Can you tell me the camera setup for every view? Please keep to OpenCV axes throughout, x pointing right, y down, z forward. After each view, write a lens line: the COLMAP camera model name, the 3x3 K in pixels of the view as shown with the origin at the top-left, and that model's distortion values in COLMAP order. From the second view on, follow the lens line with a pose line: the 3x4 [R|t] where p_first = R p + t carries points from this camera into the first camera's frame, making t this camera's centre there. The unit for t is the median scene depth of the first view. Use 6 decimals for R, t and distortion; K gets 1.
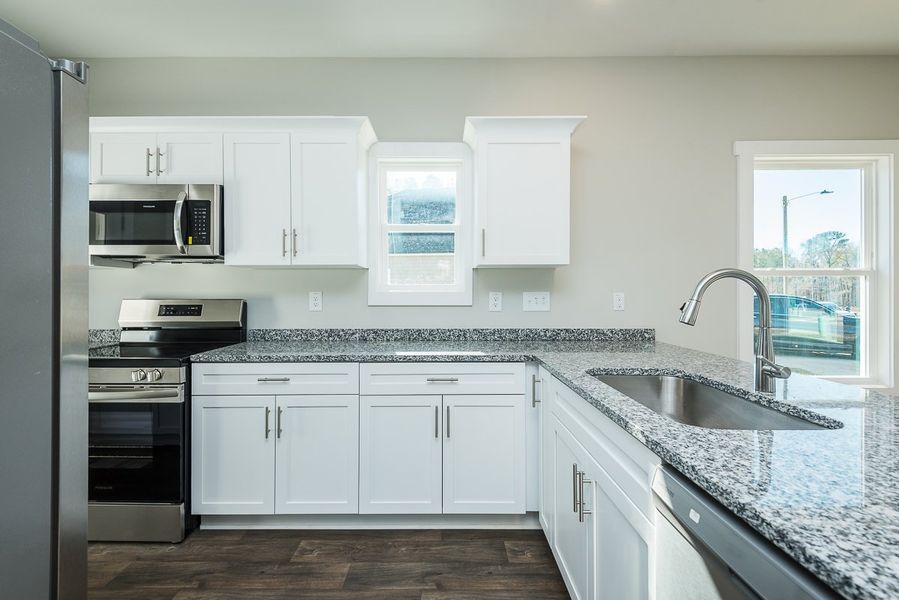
lens RADIAL K [[413.7, 0, 443.6], [0, 413.7, 290.9], [0, 0, 1]] dist [0.017643, -0.000040]
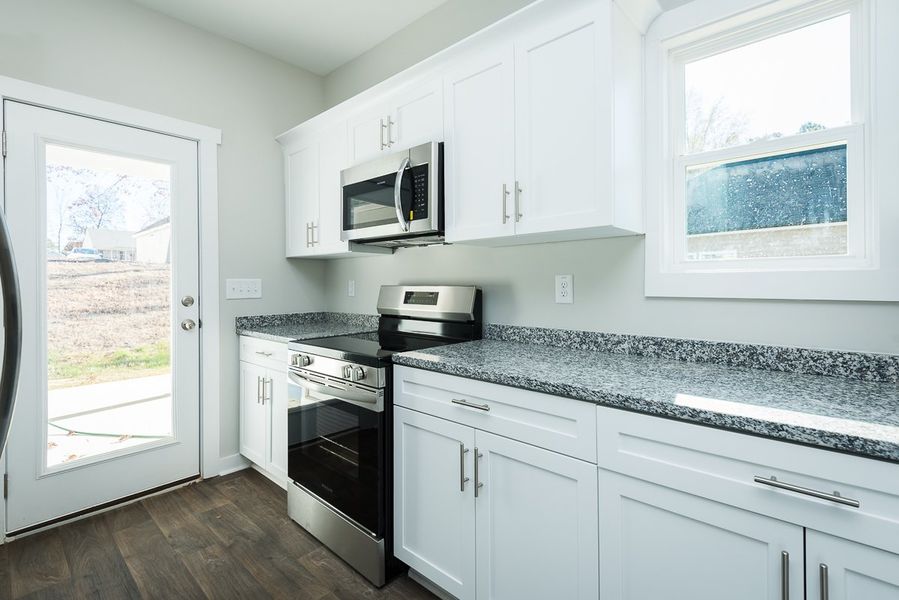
lens RADIAL K [[416.1, 0, 452.6], [0, 416.1, 285.1], [0, 0, 1]] dist [0.040098, -0.021696]
pose [[0.745262, -0.000808, -0.666771, 0.014225], [0.005916, 0.999968, 0.005401, 0.015325], [0.666745, -0.007970, 0.745243, 0.418346]]
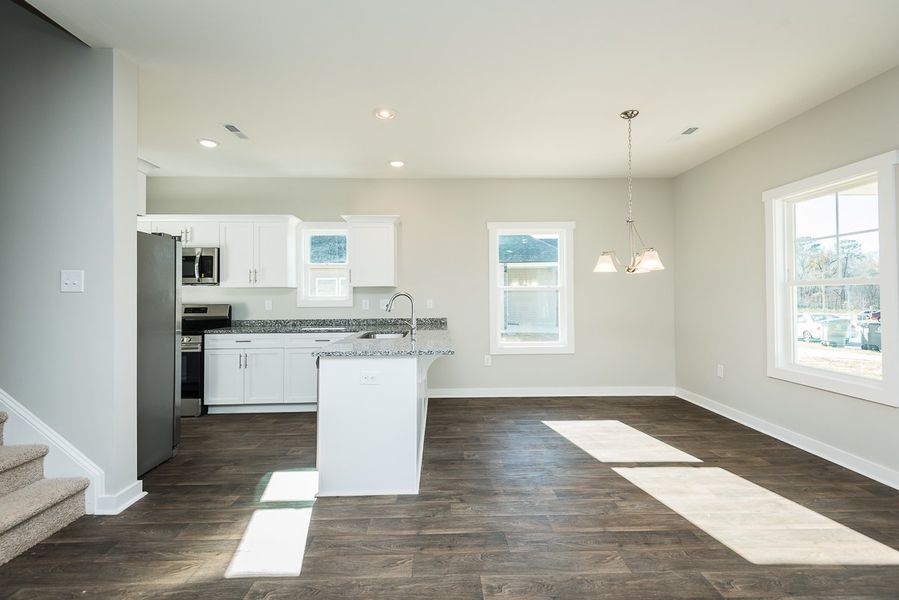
lens RADIAL K [[416.1, 0, 452.6], [0, 416.1, 285.1], [0, 0, 1]] dist [0.040098, -0.021696]
pose [[0.999302, -0.004515, 0.037089, 0.521739], [0.005393, 0.999707, -0.023605, -0.019087], [-0.036972, 0.023788, 0.999033, -1.071792]]
